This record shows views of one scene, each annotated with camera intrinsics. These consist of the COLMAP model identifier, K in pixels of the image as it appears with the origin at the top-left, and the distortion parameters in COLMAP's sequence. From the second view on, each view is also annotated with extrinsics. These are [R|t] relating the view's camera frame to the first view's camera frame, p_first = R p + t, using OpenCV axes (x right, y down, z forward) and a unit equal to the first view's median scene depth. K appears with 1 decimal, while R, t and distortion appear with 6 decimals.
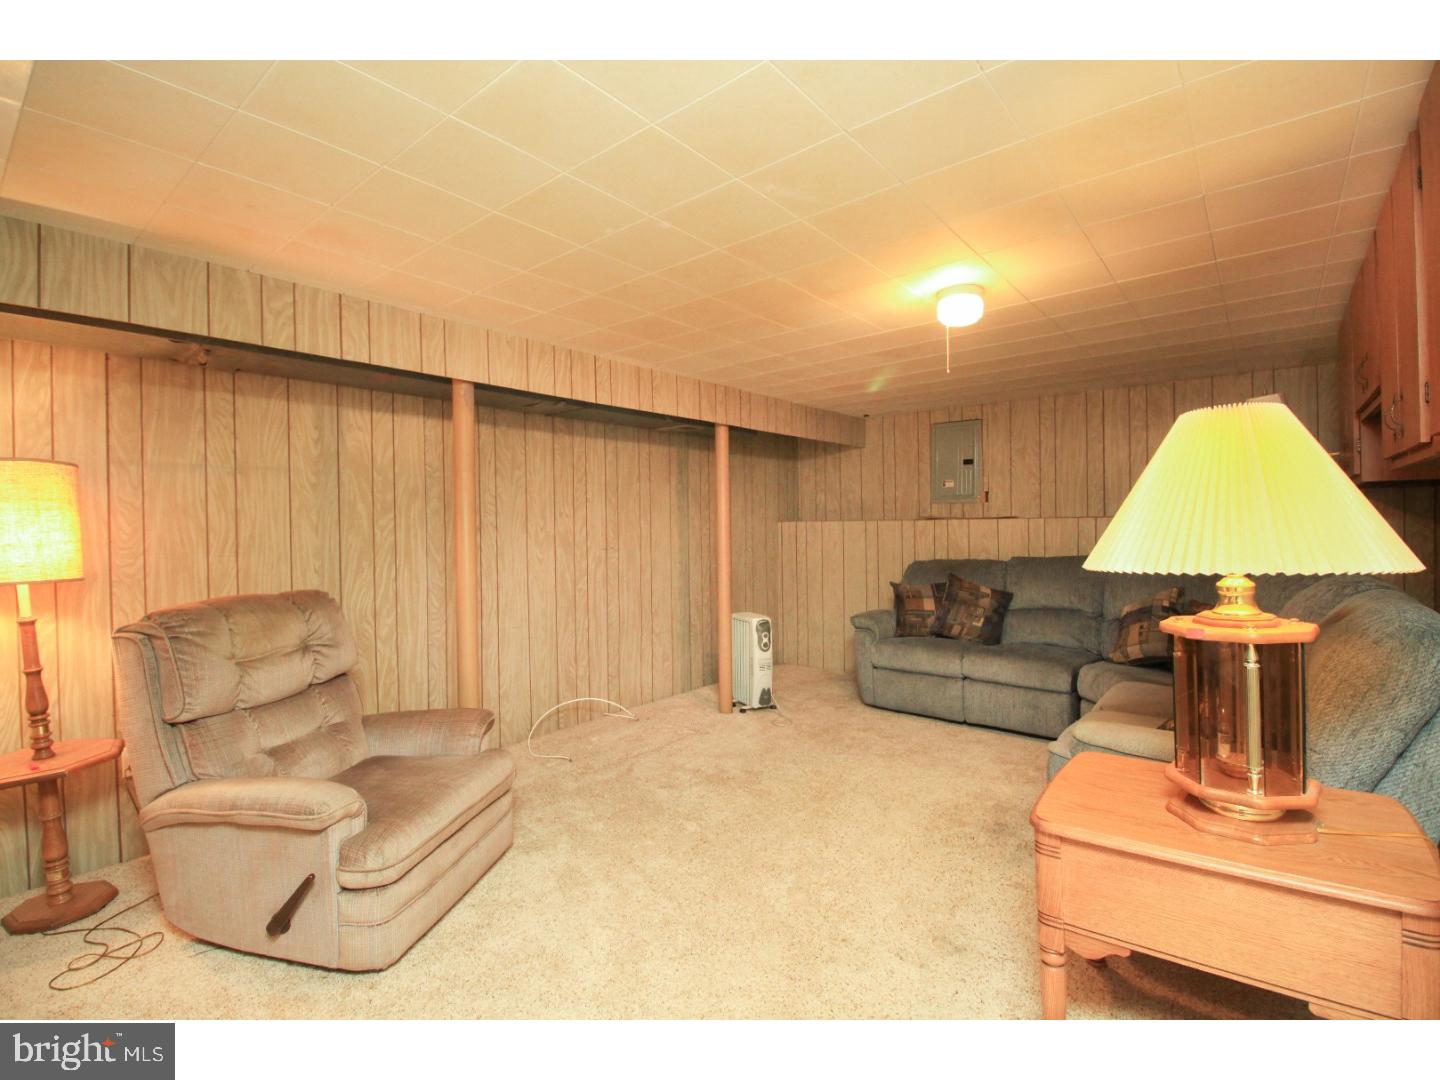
lens RADIAL K [[663.5, 0, 718.2], [0, 663.5, 532.2], [0, 0, 1]] dist [-0.015834, -0.005090]
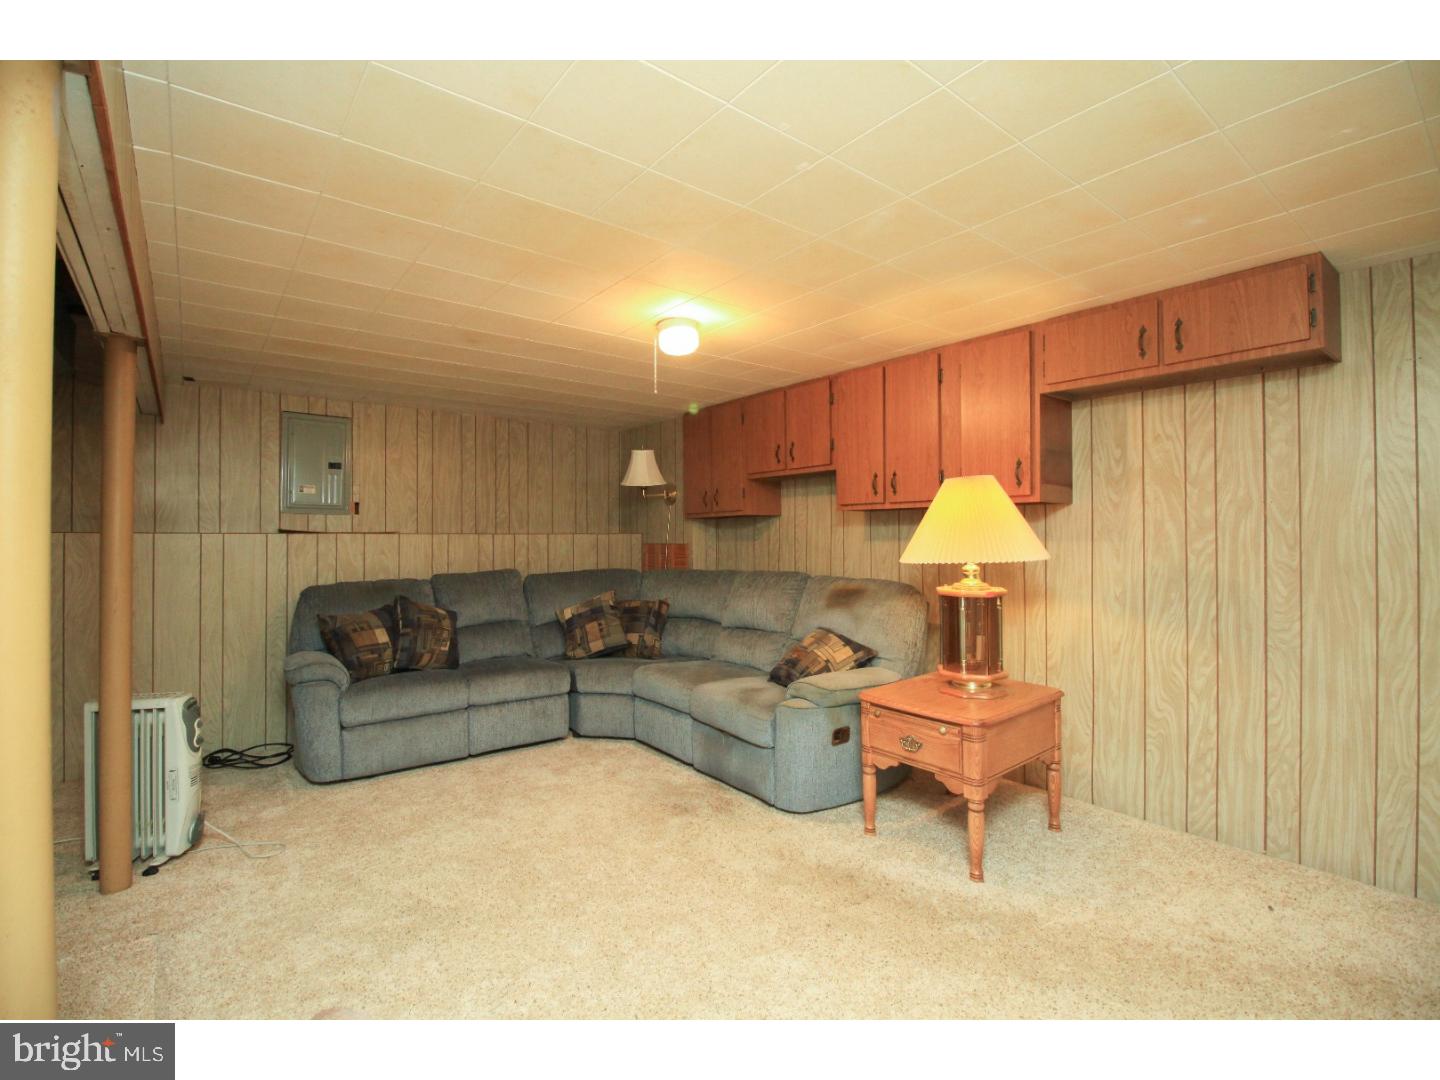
lens RADIAL K [[663.5, 0, 716.5], [0, 663.5, 531.9], [0, 0, 1]] dist [-0.015834, -0.005090]
pose [[0.222210, 0.017479, 0.974842, -0.400217], [0.011321, 0.999726, -0.020506, 0.000718], [-0.974933, 0.015593, 0.221951, 0.412974]]
